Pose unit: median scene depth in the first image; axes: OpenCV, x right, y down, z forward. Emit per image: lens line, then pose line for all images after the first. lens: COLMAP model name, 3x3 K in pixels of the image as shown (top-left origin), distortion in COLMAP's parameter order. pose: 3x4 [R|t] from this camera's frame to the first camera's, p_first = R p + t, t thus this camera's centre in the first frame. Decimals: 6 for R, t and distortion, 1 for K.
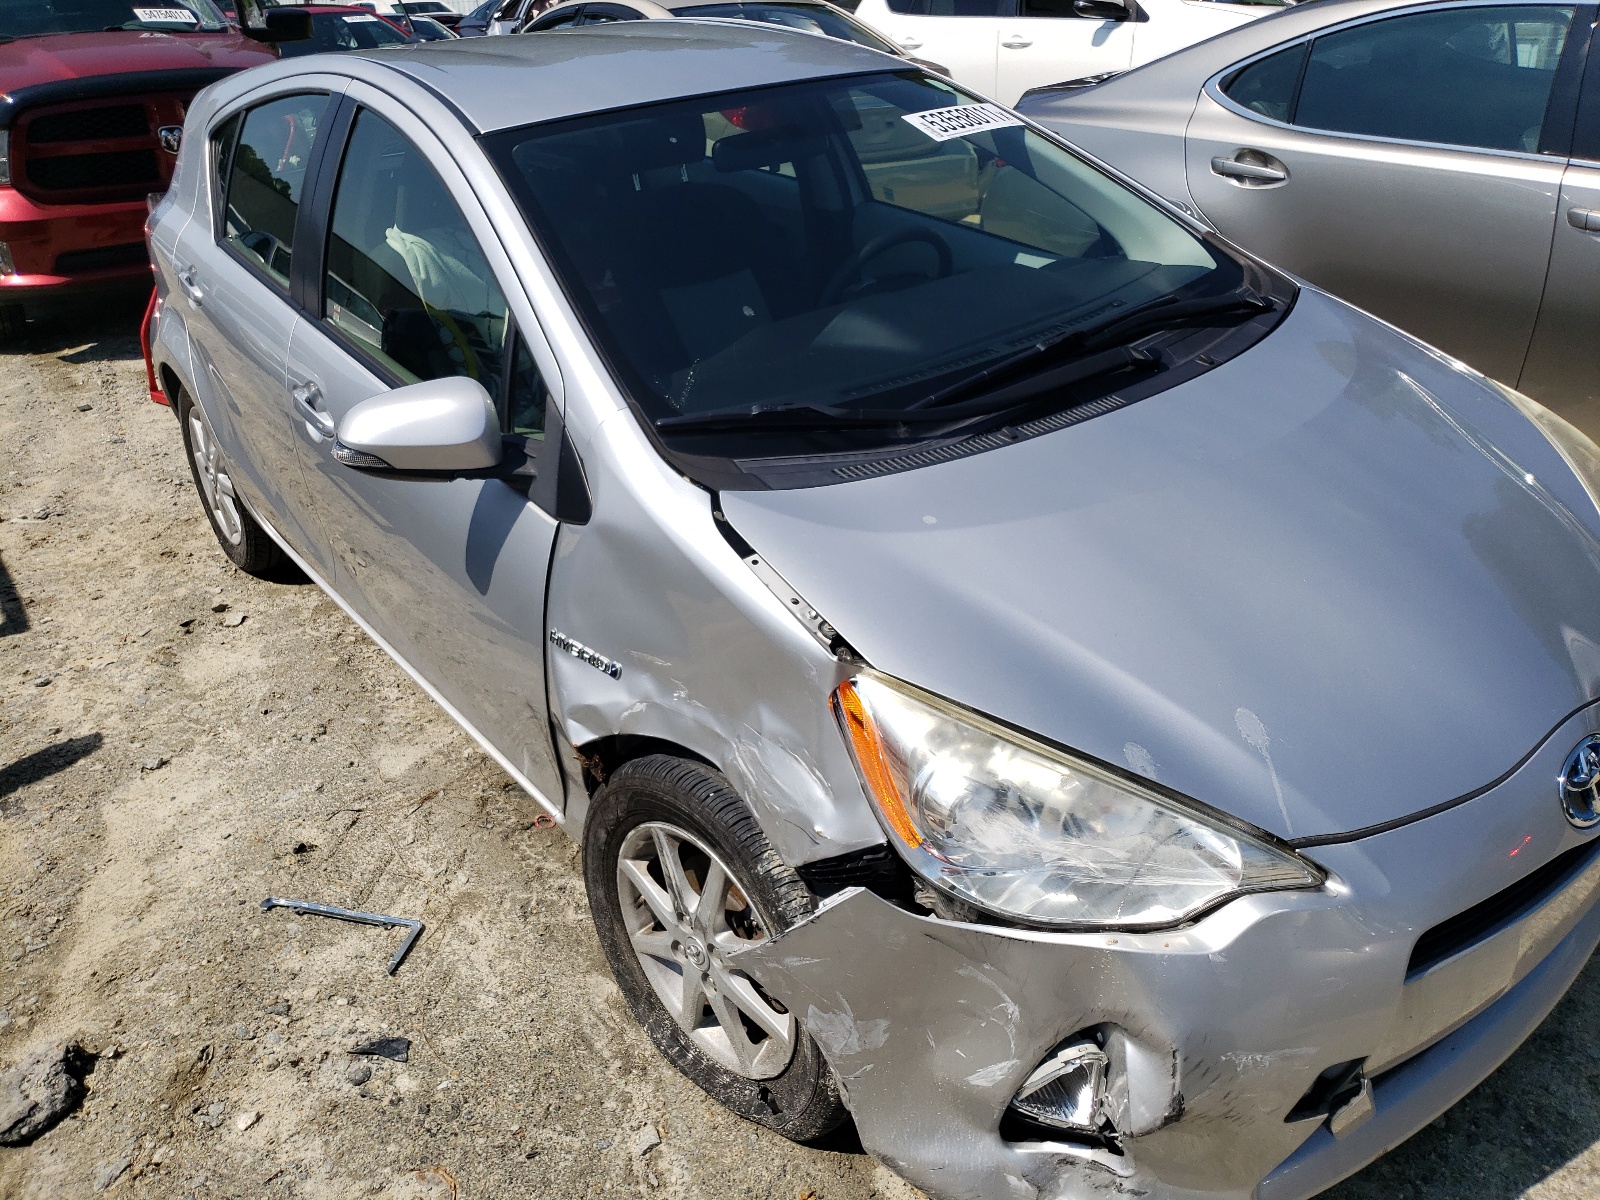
lens RADIAL K [[1228.3, 0, 800.0], [0, 1228.3, 600.0], [0, 0, 1]] dist [-0.006962, 0.004803]
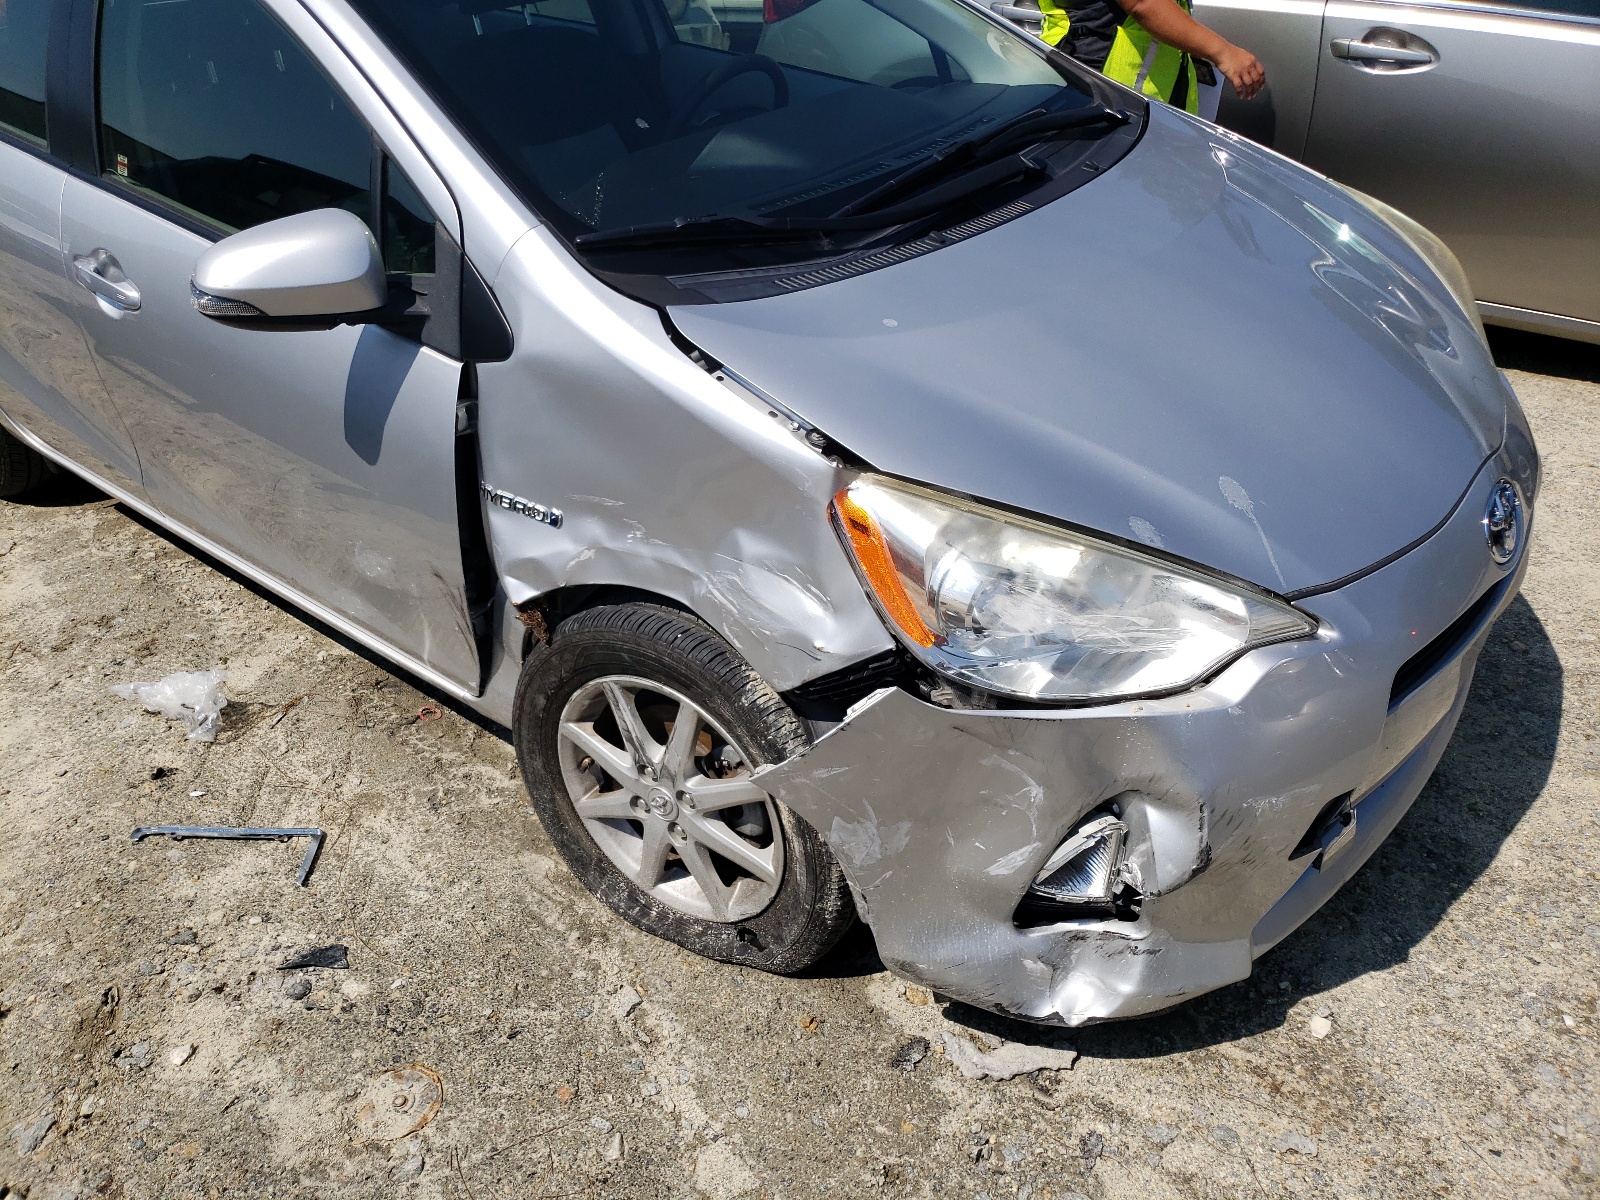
lens RADIAL K [[1217.4, 0, 800.0], [0, 1217.4, 600.0], [0, 0, 1]] dist [0.023015, -0.062788]
pose [[0.975271, -0.104338, 0.194831, -0.145639], [0.088521, 0.992160, 0.088219, 0.051848], [-0.202508, -0.068790, 0.976861, 0.050392]]
